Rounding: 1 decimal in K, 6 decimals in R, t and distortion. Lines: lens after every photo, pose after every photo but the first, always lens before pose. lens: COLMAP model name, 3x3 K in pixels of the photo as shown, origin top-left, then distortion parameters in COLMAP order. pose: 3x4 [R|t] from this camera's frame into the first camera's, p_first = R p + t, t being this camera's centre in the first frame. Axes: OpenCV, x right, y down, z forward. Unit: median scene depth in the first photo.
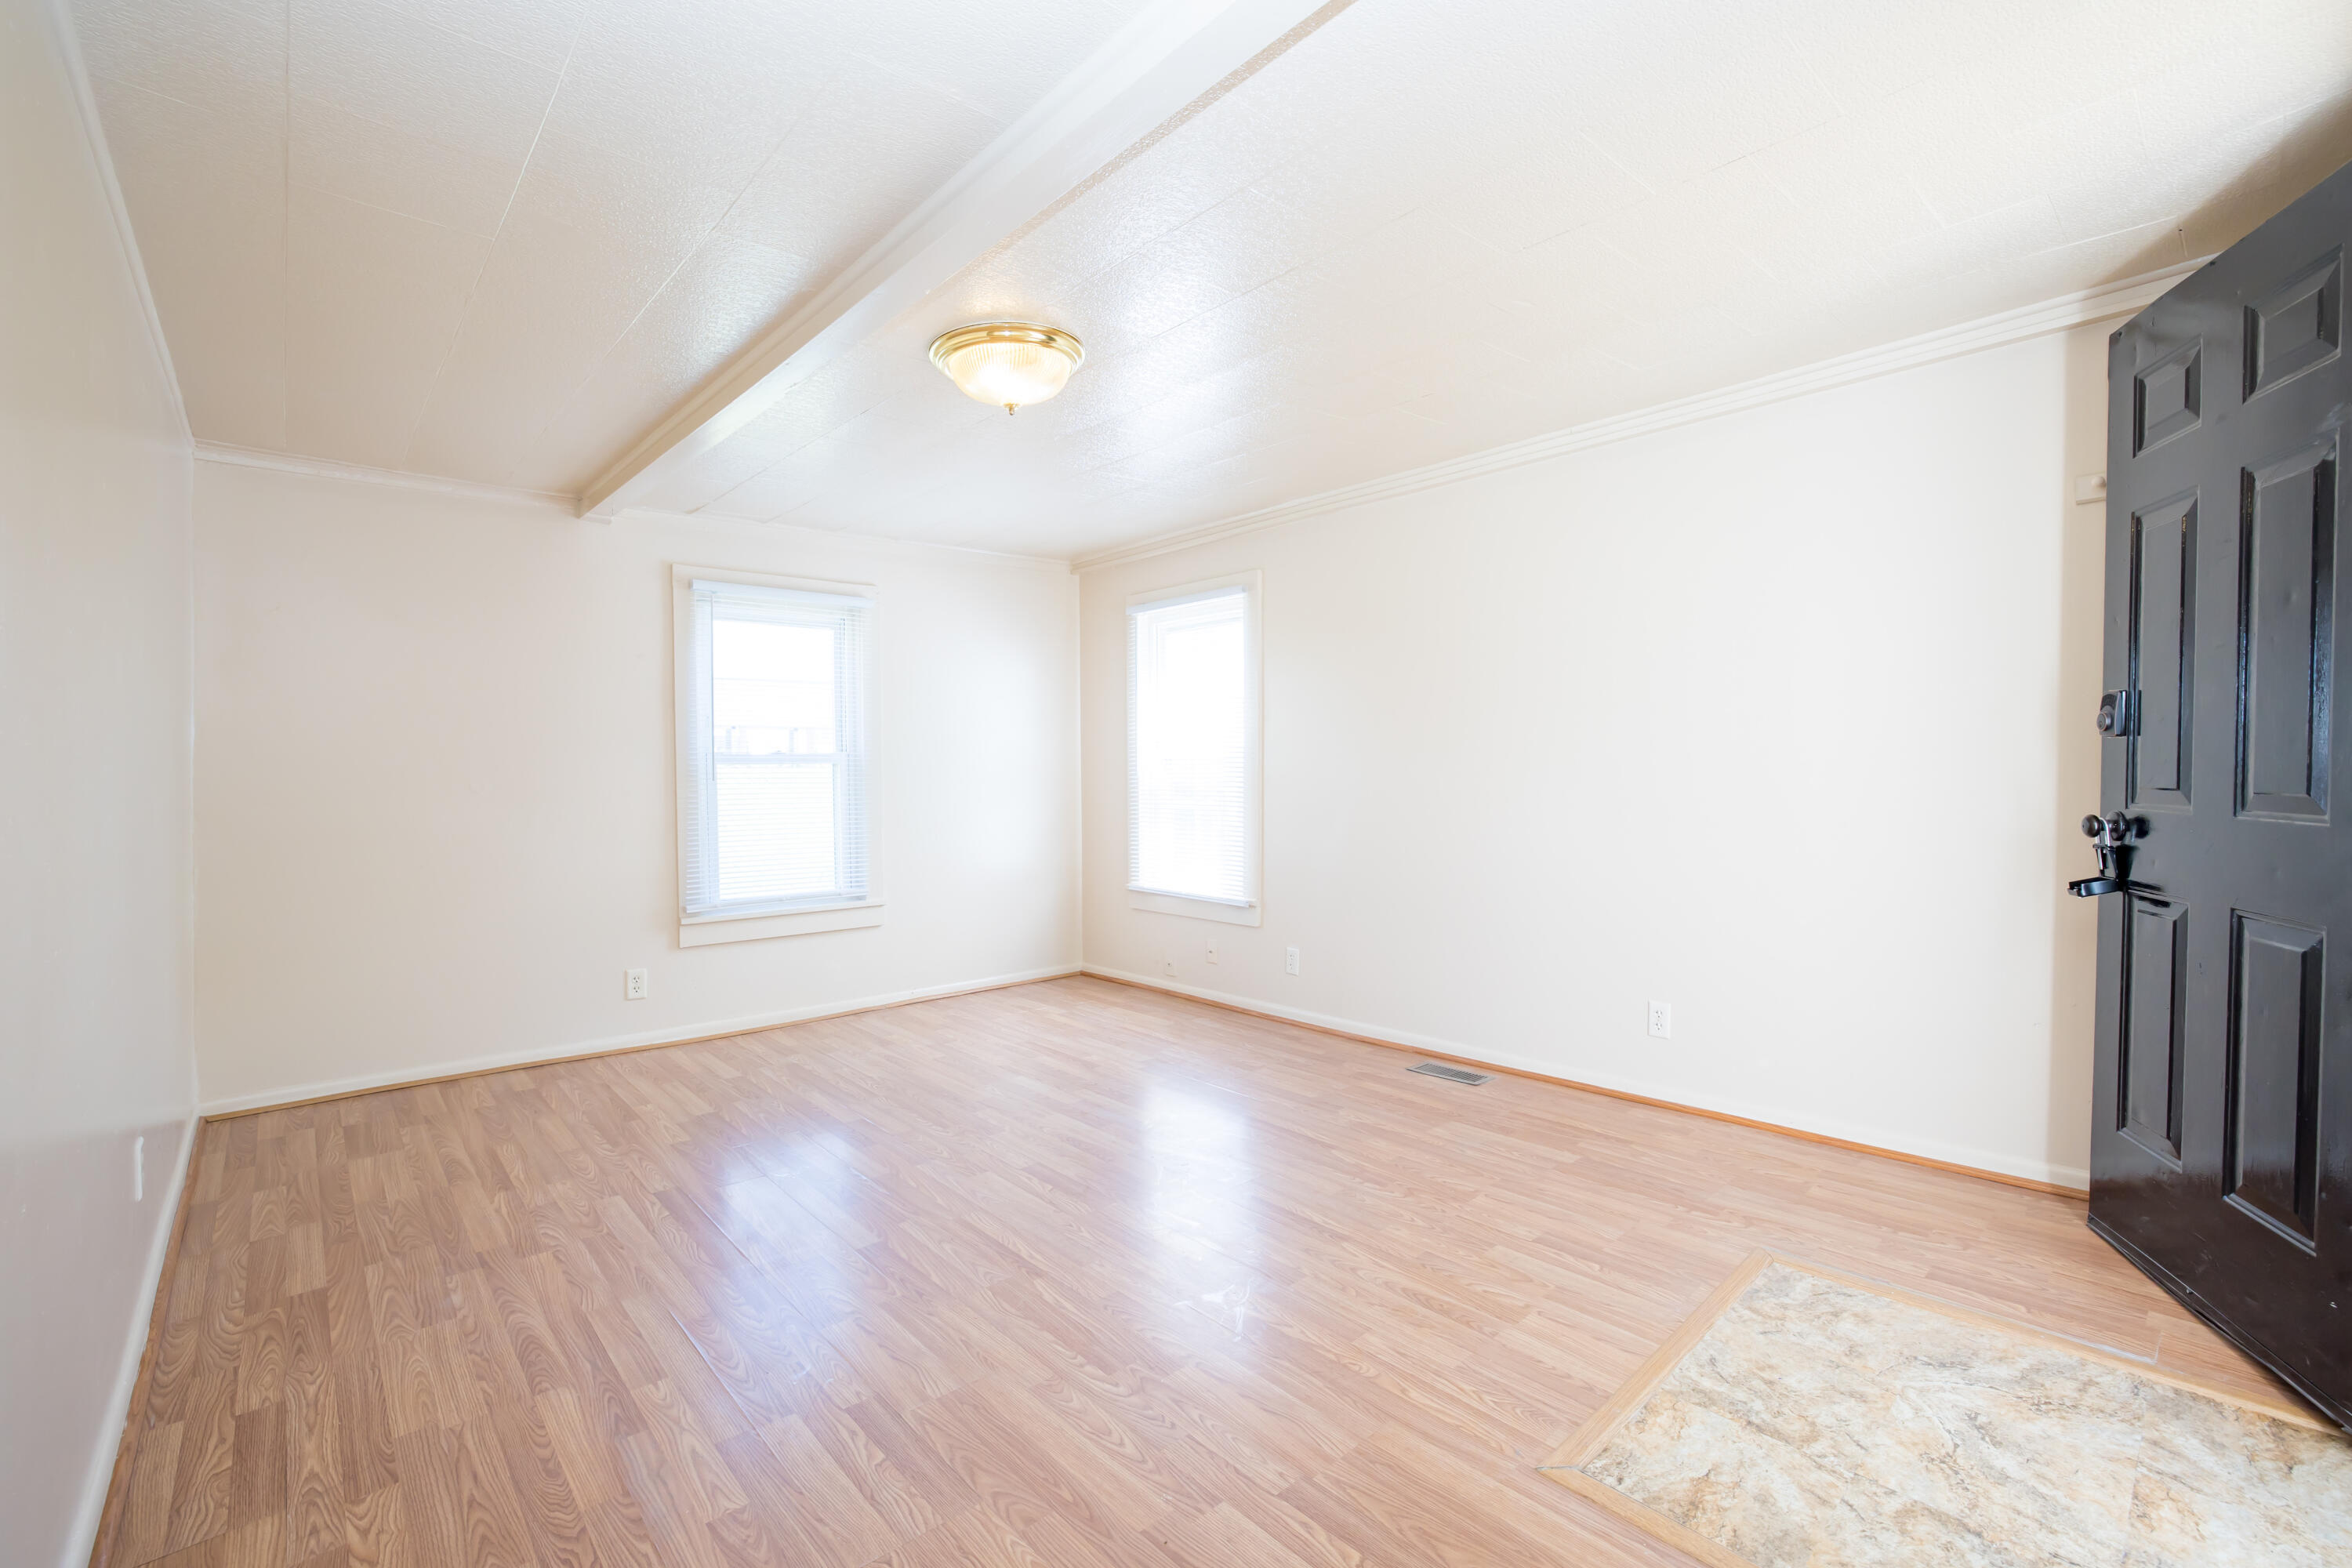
lens RADIAL K [[1005.3, 0, 1172.0], [0, 1005.3, 780.6], [0, 0, 1]] dist [-0.047363, 0.015449]
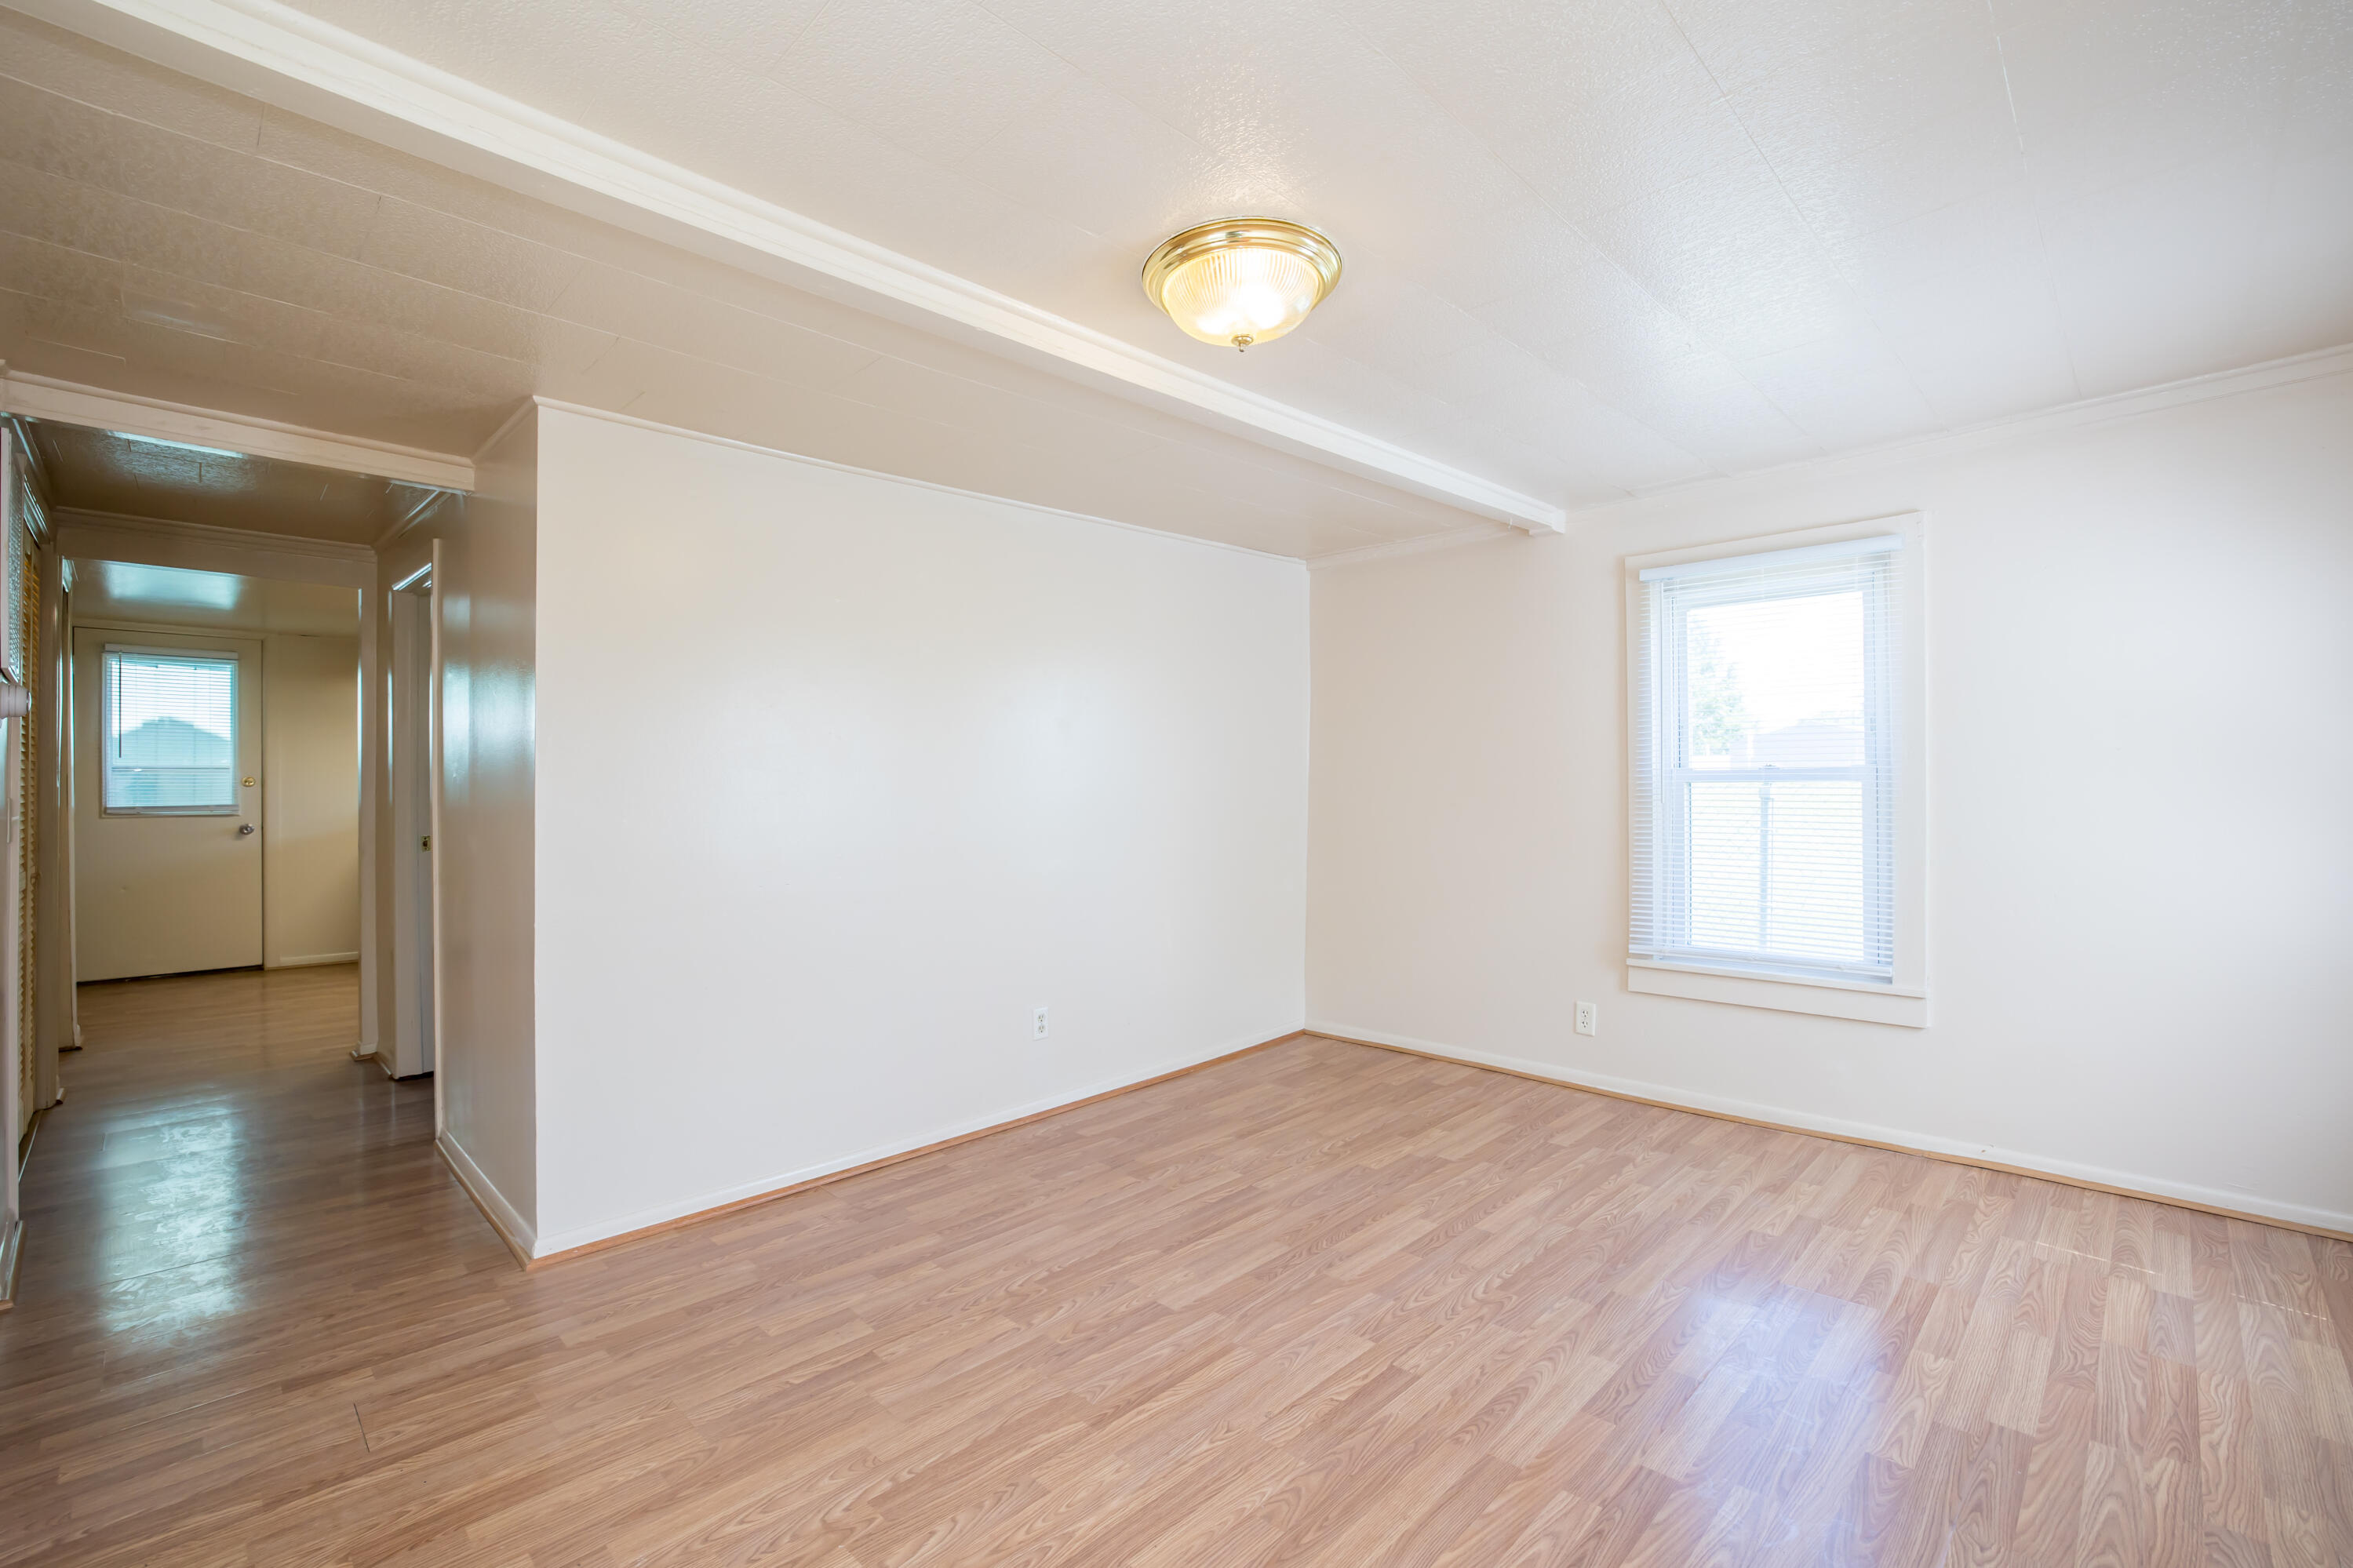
lens RADIAL K [[1017.2, 0, 1179.4], [0, 1017.2, 809.6], [0, 0, 1]] dist [-0.020435, 0.000391]
pose [[0.066209, 0.032780, -0.997267, 0.438885], [0.003395, 0.999447, 0.033077, -0.029150], [0.997800, -0.005575, 0.066061, 0.636769]]
